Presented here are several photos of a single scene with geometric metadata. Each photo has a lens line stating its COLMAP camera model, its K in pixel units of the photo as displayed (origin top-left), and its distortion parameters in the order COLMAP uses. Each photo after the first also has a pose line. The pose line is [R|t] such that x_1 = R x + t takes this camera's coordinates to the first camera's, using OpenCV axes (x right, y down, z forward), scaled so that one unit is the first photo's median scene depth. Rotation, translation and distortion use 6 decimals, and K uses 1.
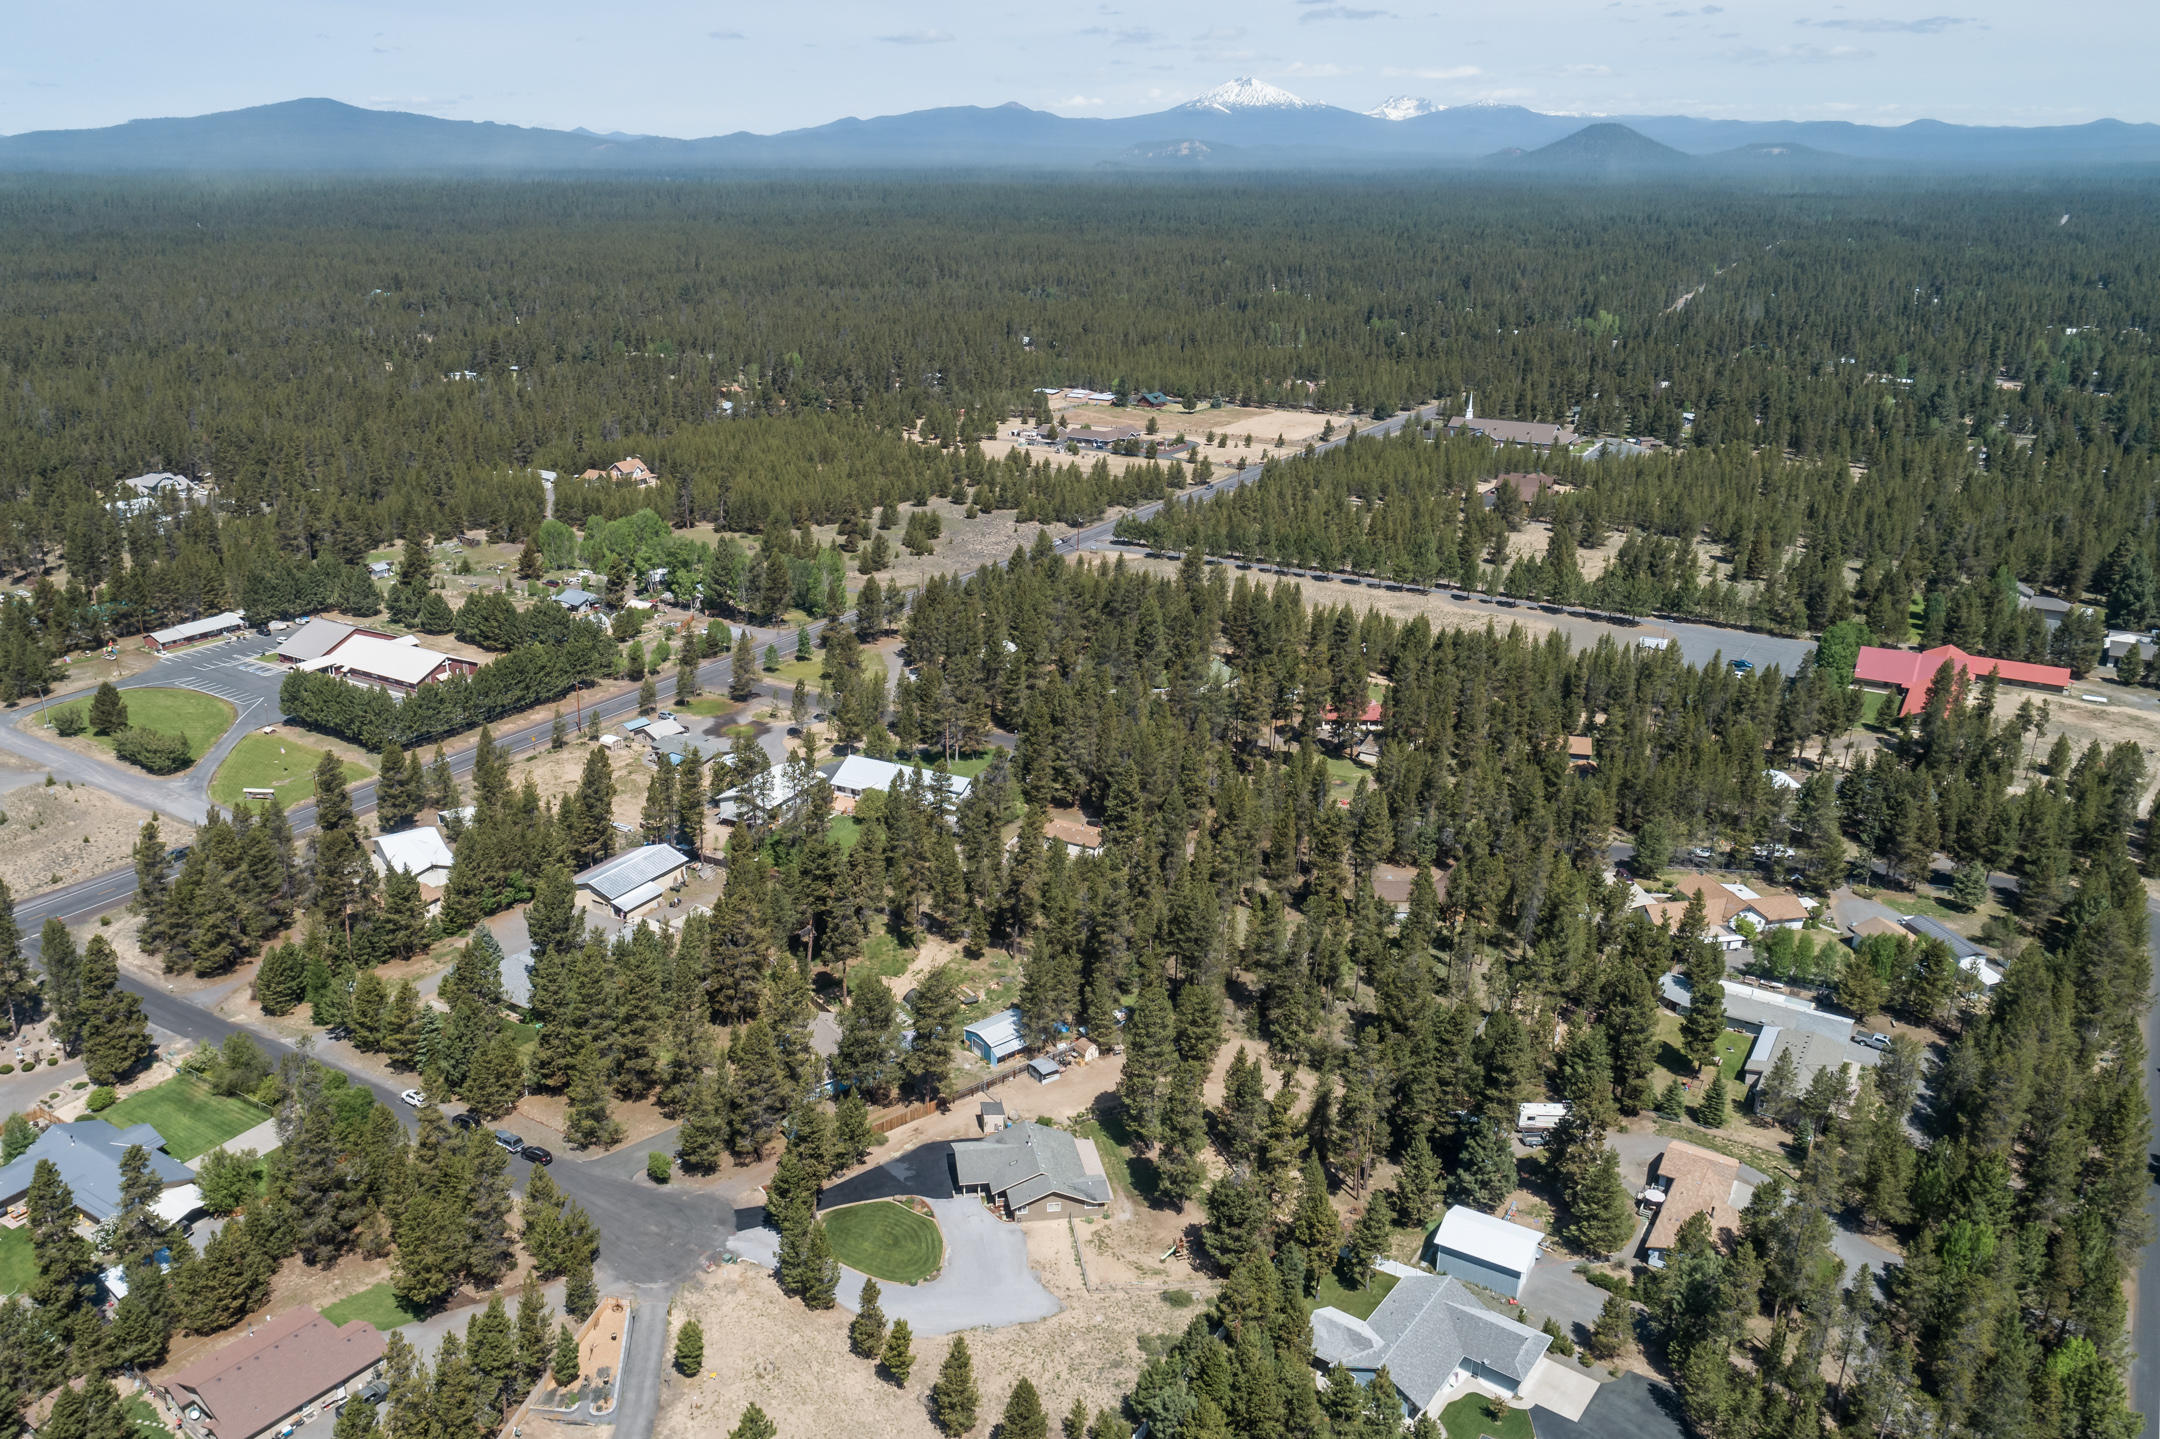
lens RADIAL K [[1637.3, 0, 953.9], [0, 1637.3, 746.8], [0, 0, 1]] dist [-0.005025, 0.010939]
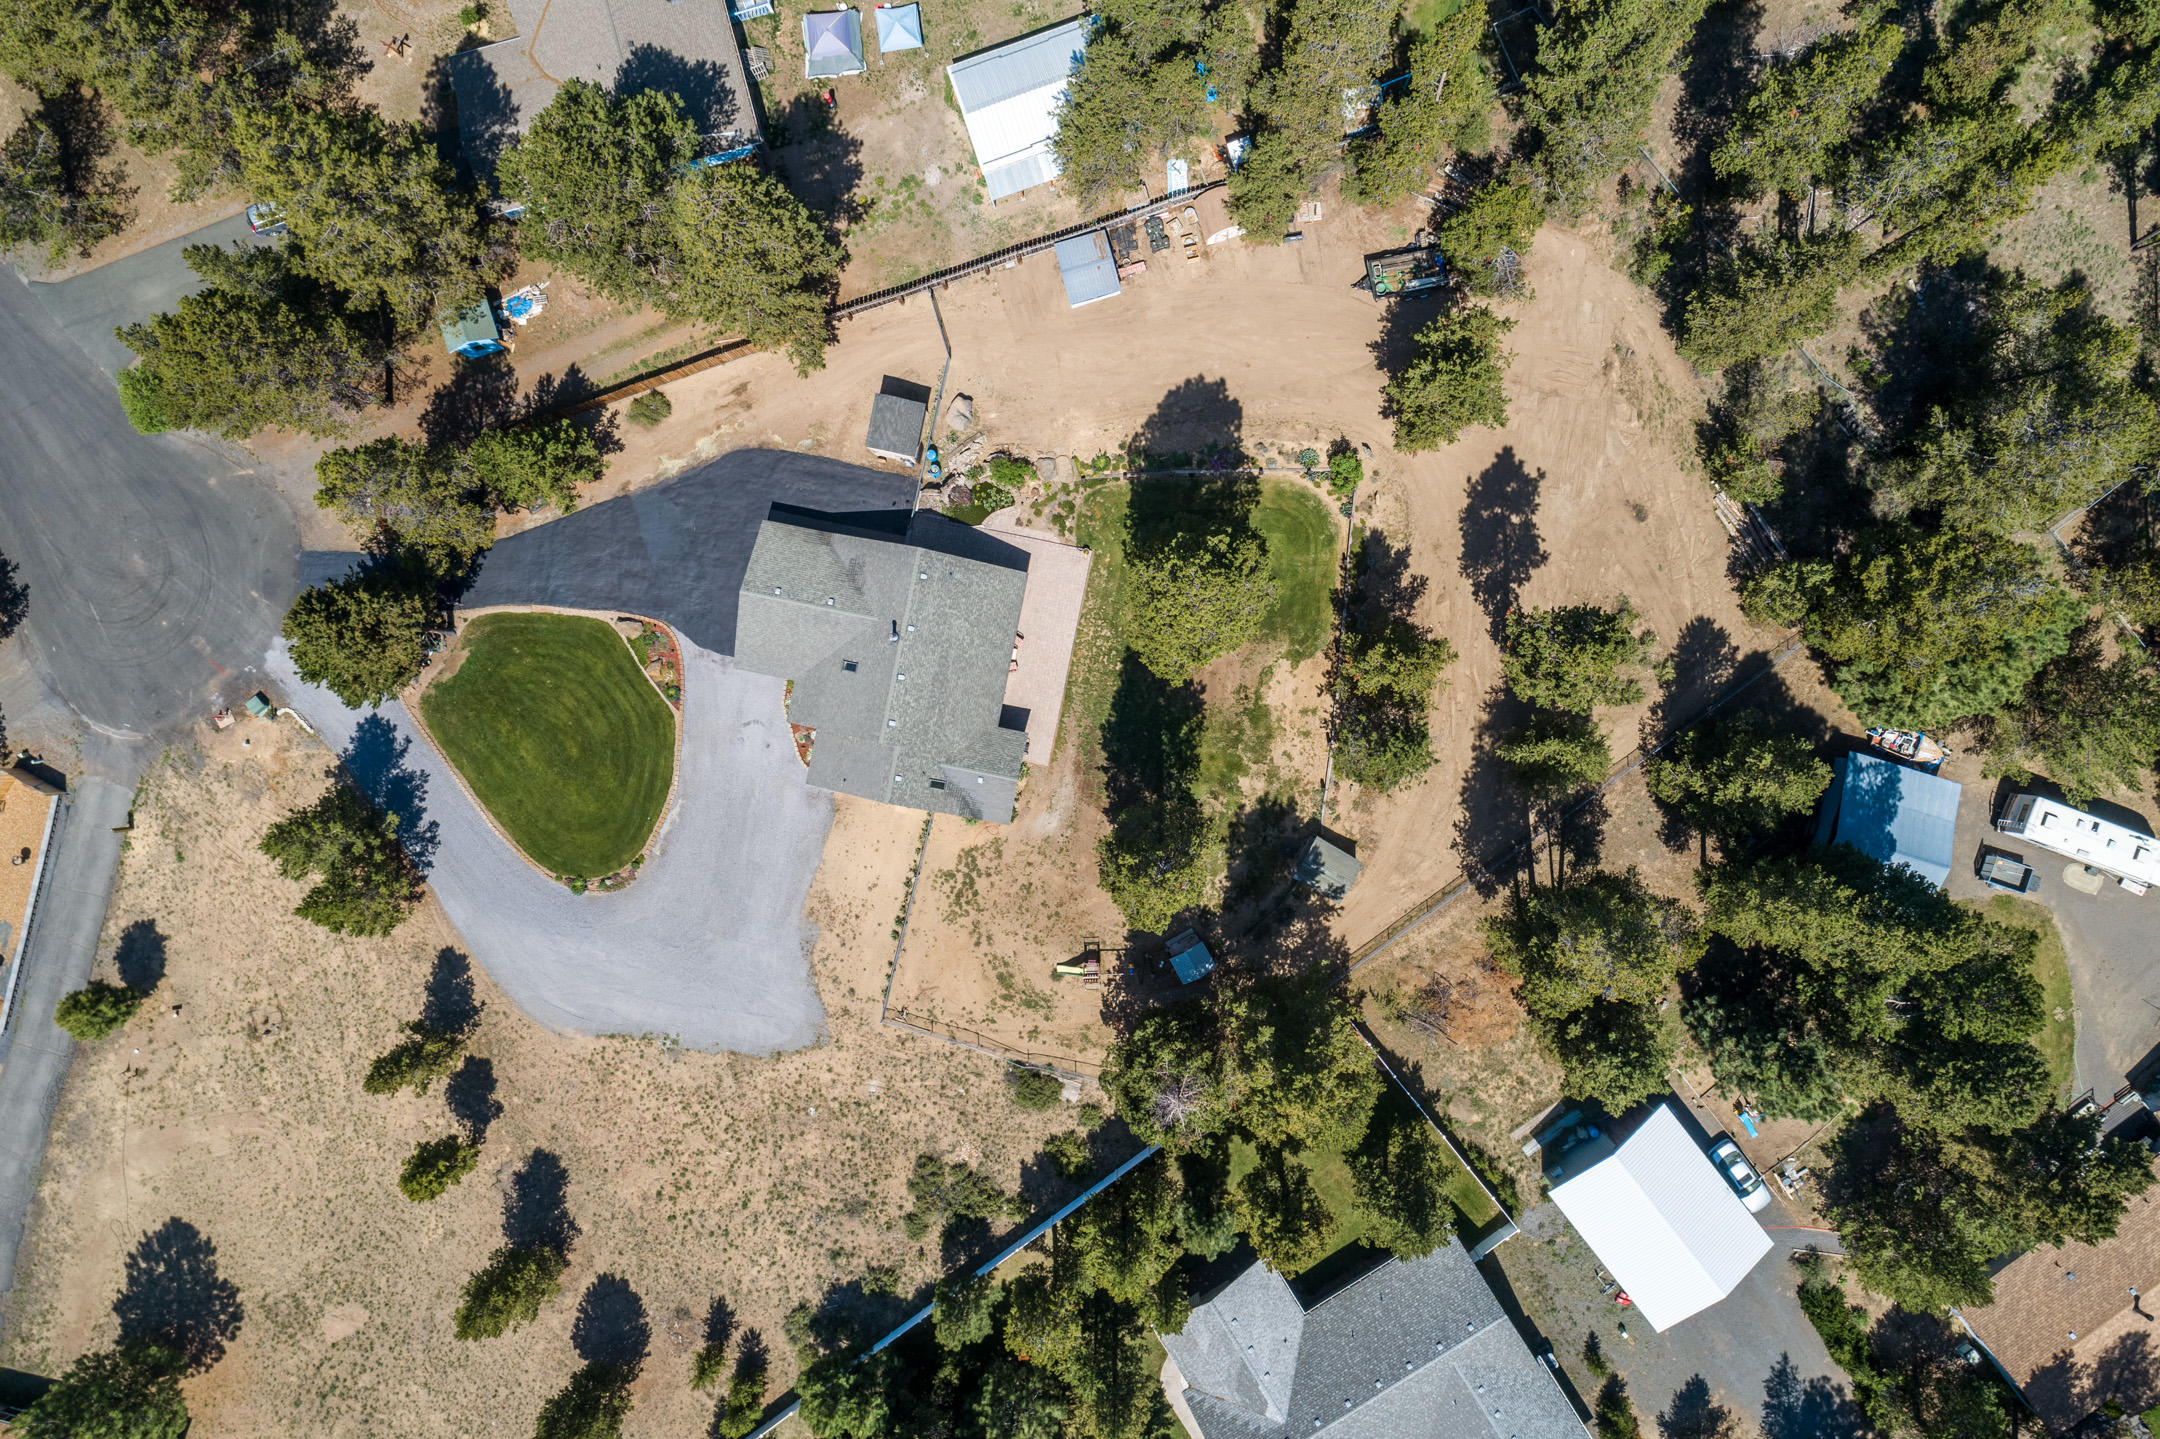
lens RADIAL K [[1454.1, 0, 1080.1], [0, 1454.1, 721.5], [0, 0, 1]] dist [-0.005319, 0.009389]
pose [[0.945804, 0.324619, -0.008774, 0.051219], [-0.098793, 0.313368, 0.944479, -0.065553], [0.309345, -0.892426, 0.328454, 0.419754]]
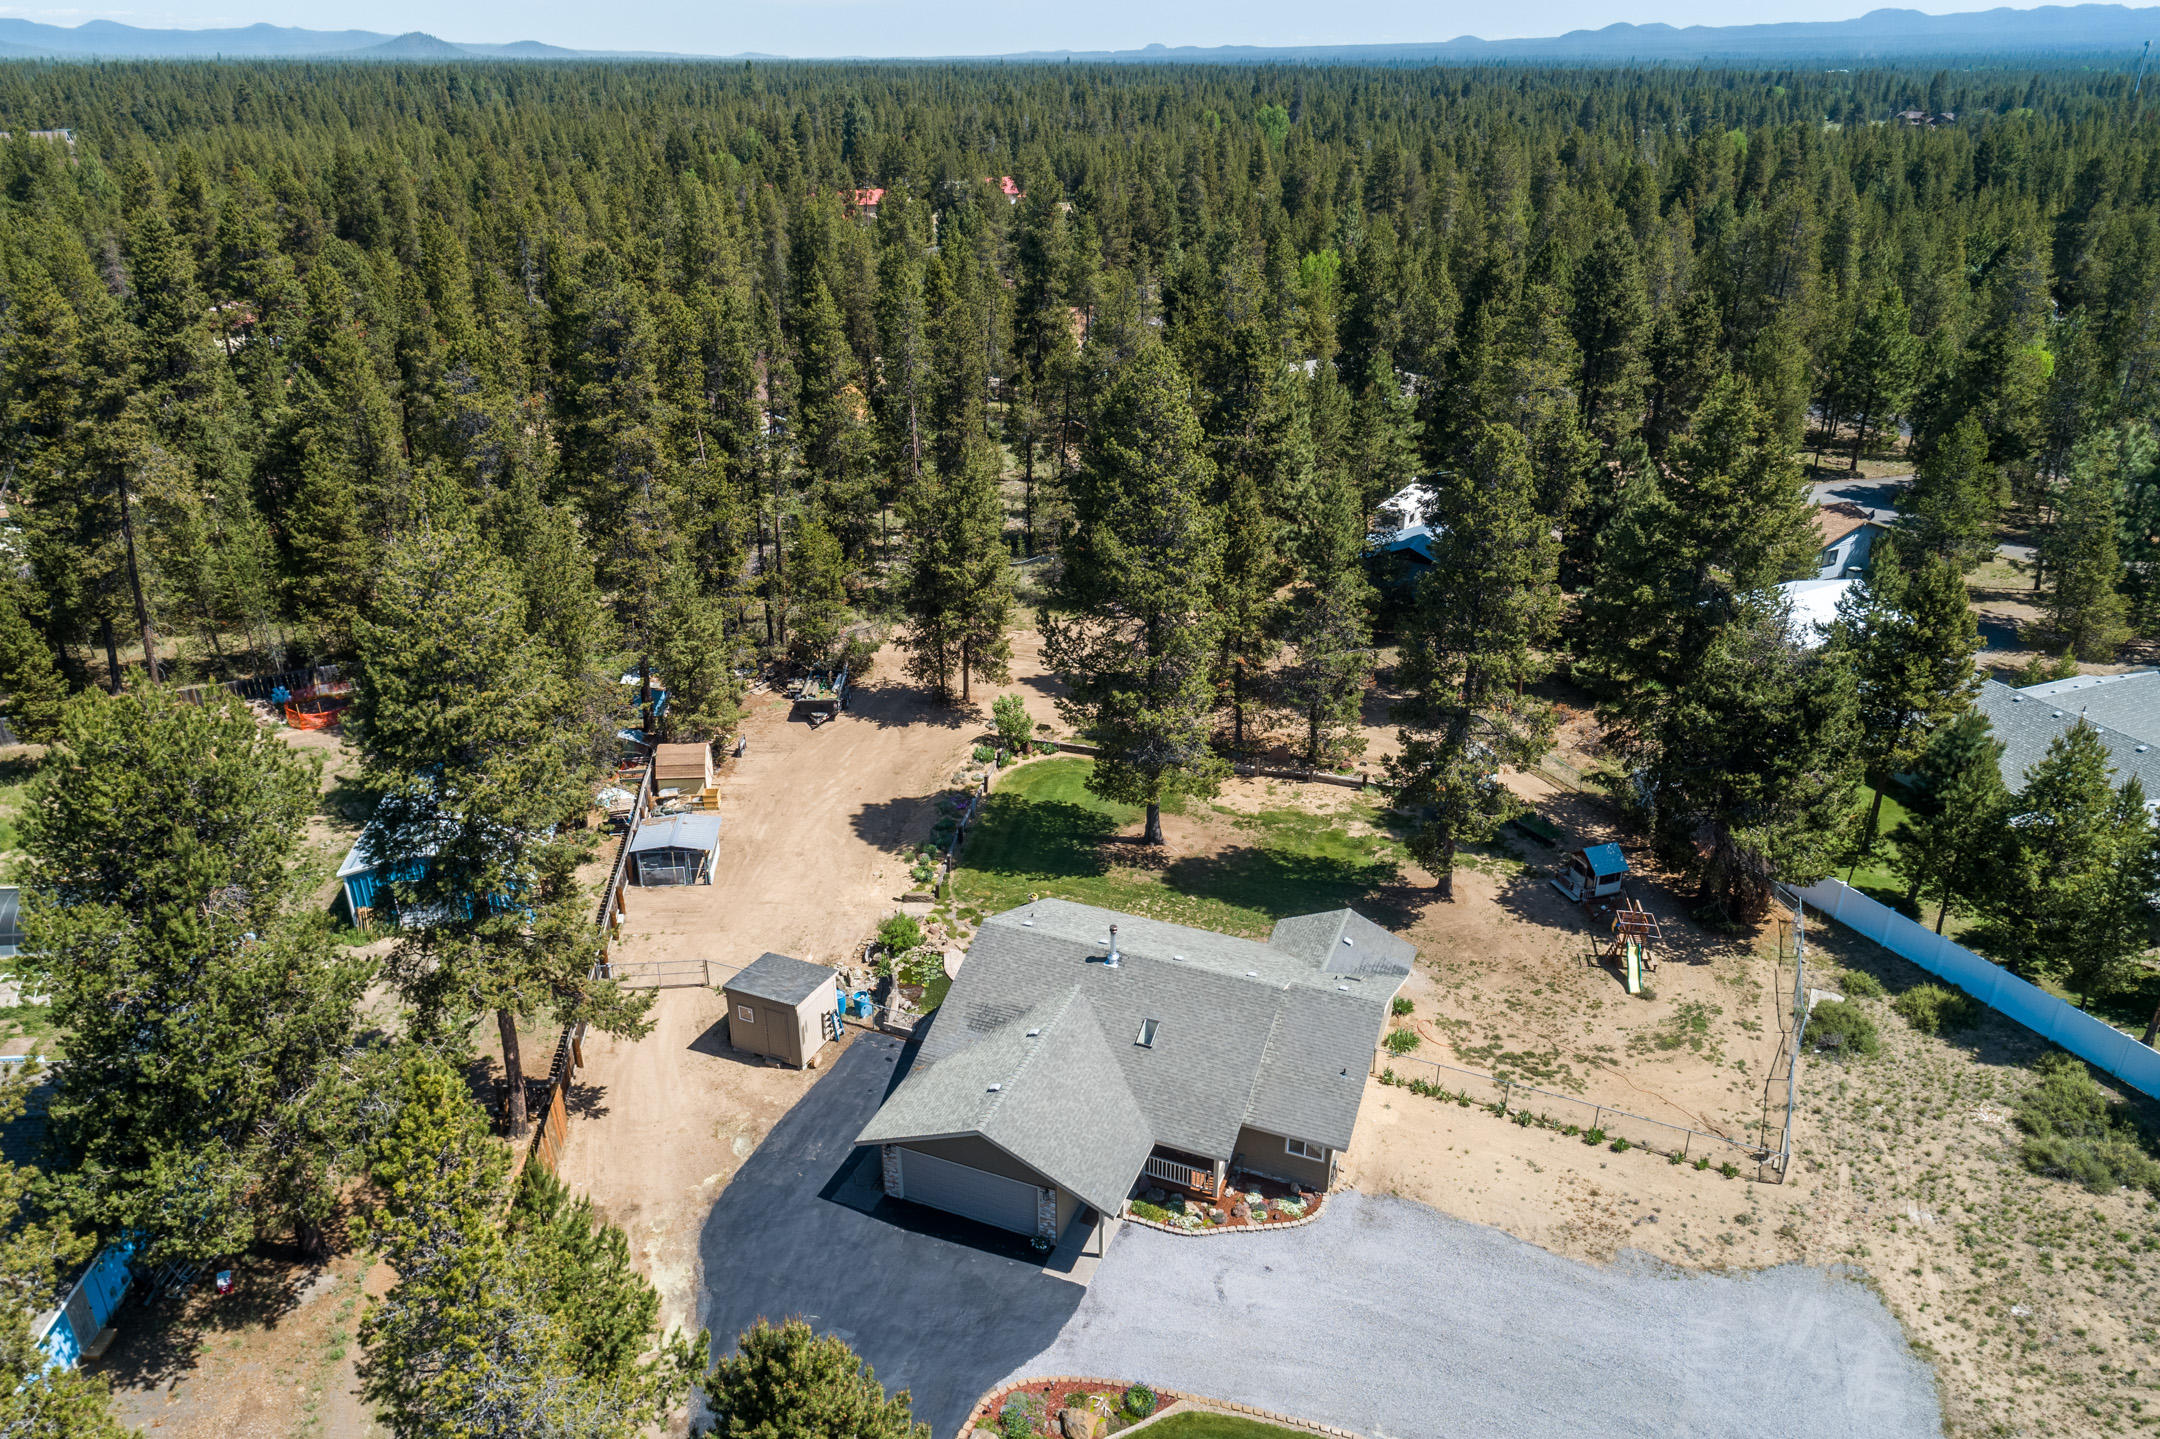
lens RADIAL K [[1454.1, 0, 1076.6], [0, 1454.1, 718.3], [0, 0, 1]] dist [-0.005319, 0.009389]
pose [[0.494067, -0.360338, 0.791236, -0.068103], [0.299299, 0.924936, 0.234336, 0.070247], [-0.816283, 0.121038, 0.564829, 0.417780]]
